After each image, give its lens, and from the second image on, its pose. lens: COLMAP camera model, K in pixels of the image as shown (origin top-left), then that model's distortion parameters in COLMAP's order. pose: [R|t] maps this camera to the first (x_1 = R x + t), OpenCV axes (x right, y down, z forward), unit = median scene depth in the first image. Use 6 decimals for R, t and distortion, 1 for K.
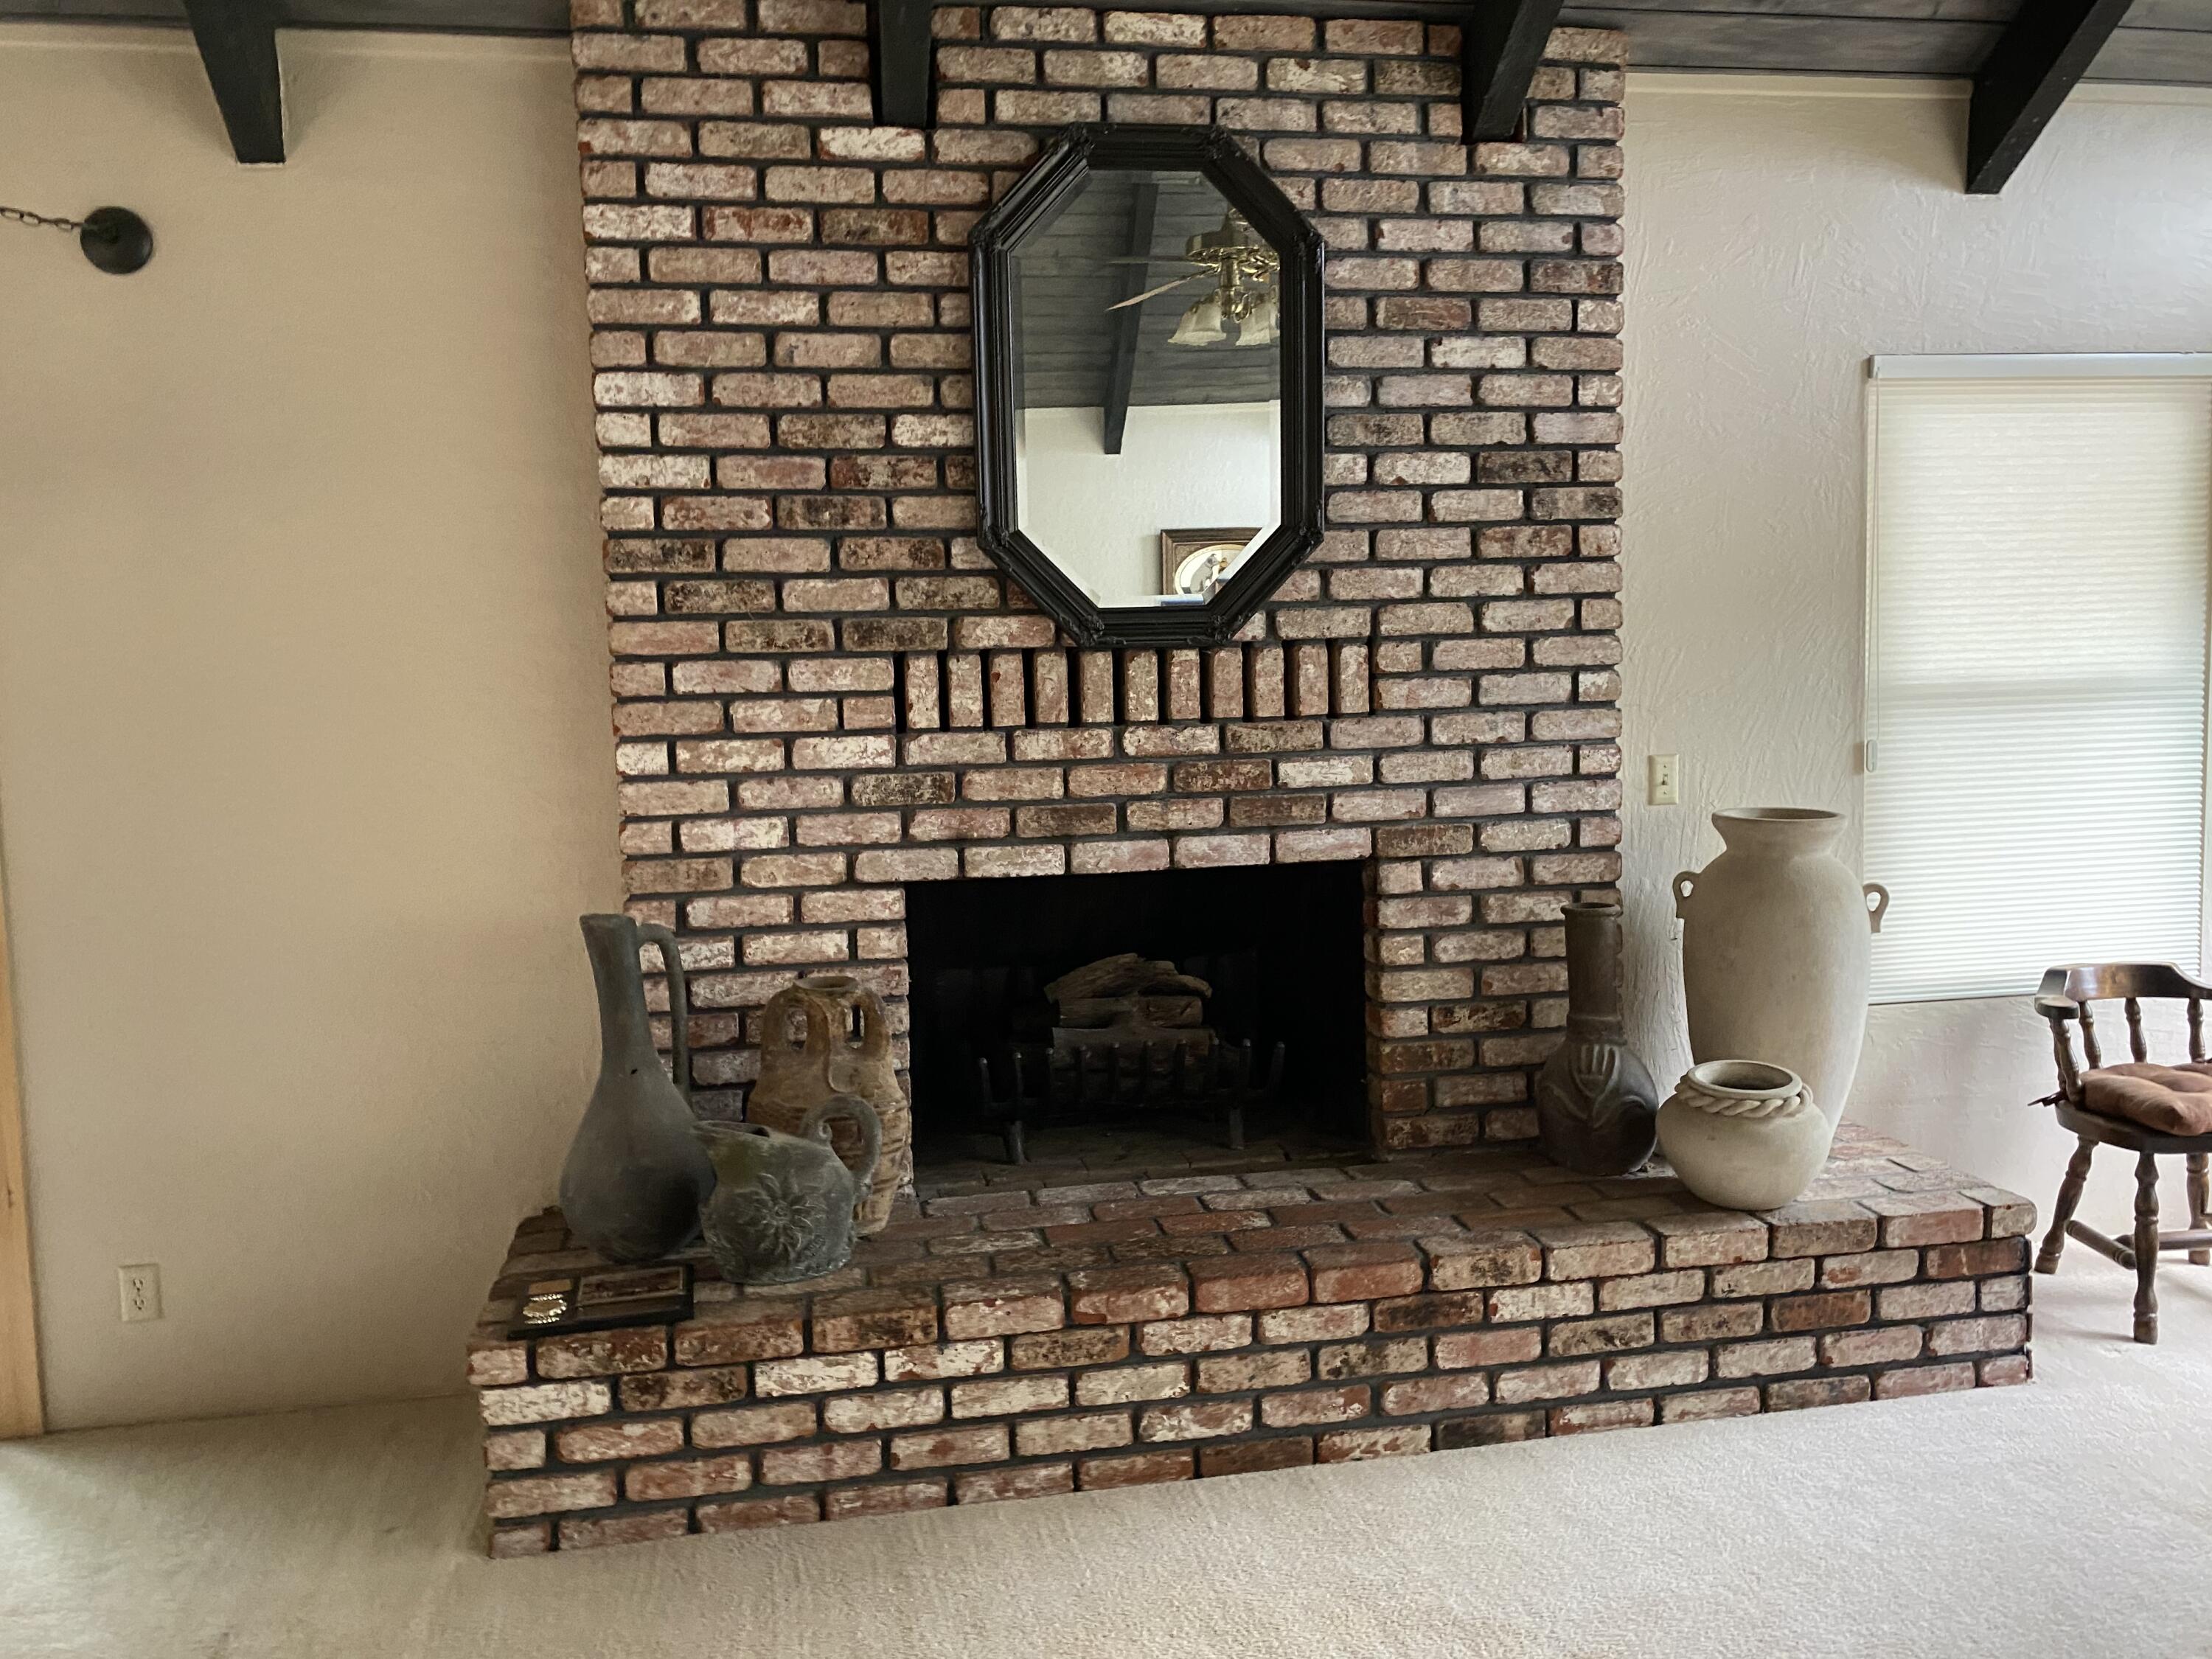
lens RADIAL K [[1699.4, 0, 1105.3], [0, 1699.4, 828.3], [0, 0, 1]] dist [0.005689, 0.000368]
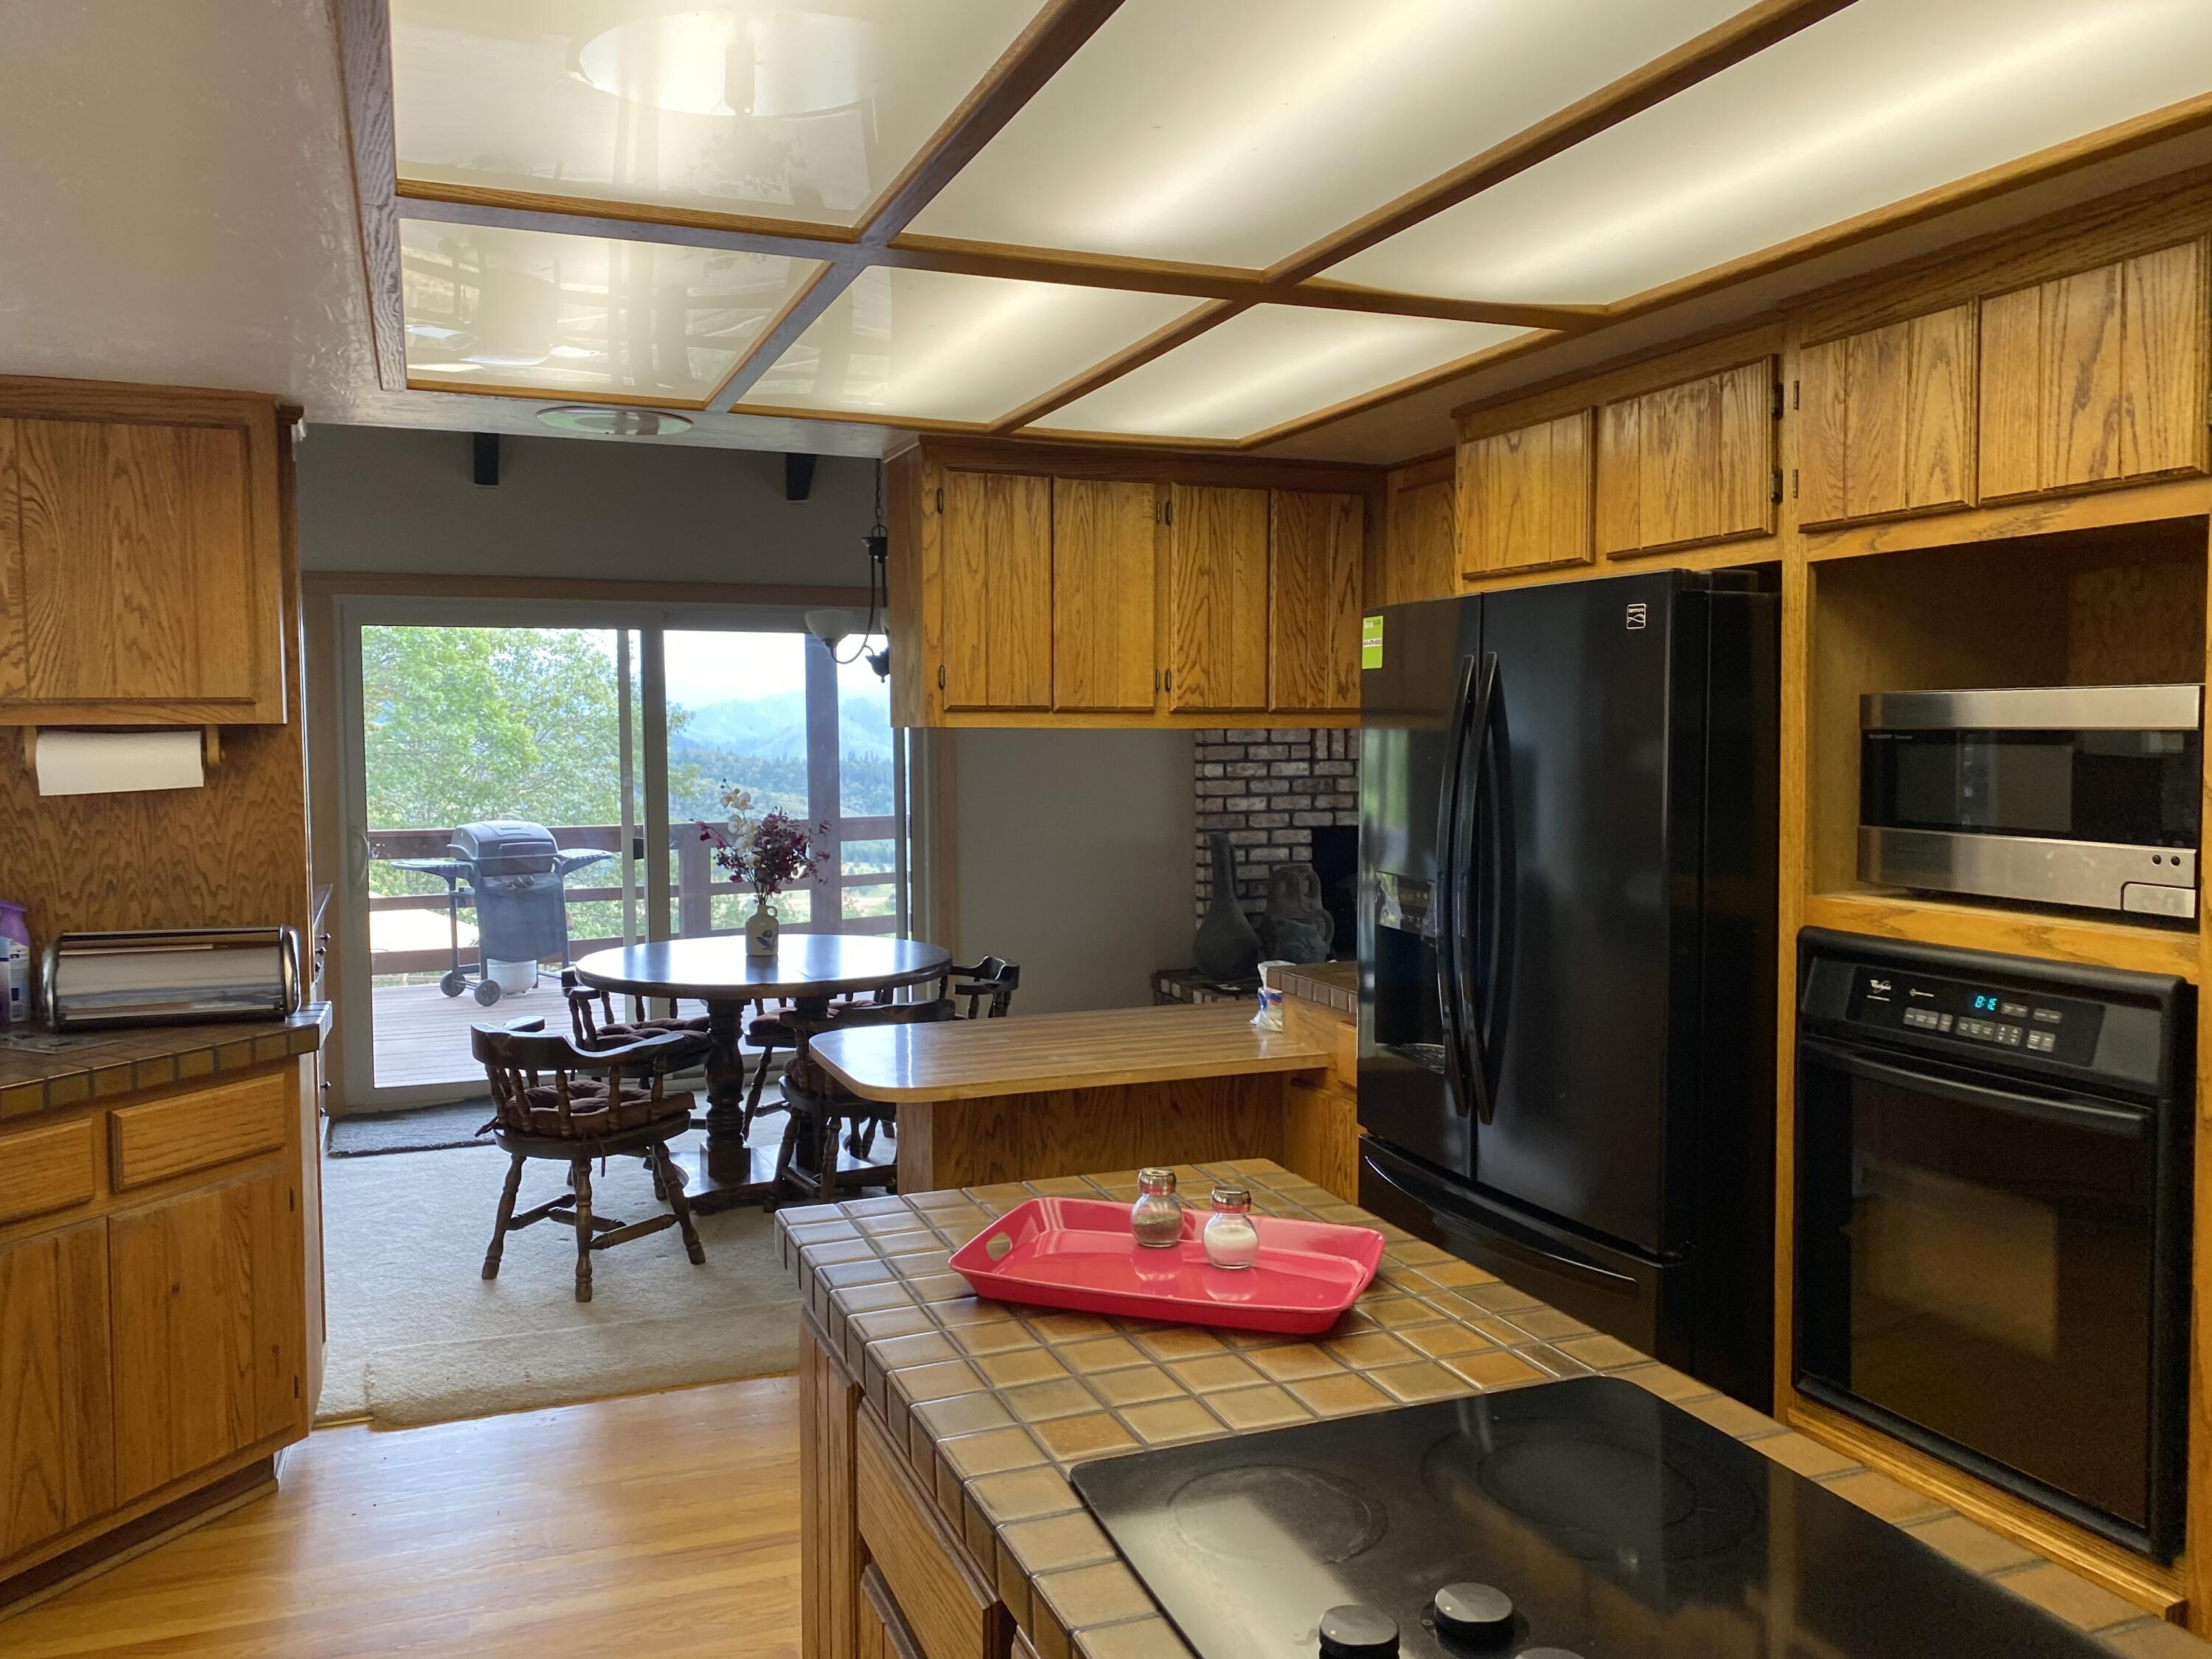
lens RADIAL K [[1699.4, 0, 1104.2], [0, 1699.4, 827.7], [0, 0, 1]] dist [0.005689, 0.000368]
pose [[0.982276, 0.007889, 0.187275, -0.823743], [-0.000892, 0.999299, -0.037421, 0.119564], [-0.187439, 0.036591, 0.981594, -1.189053]]
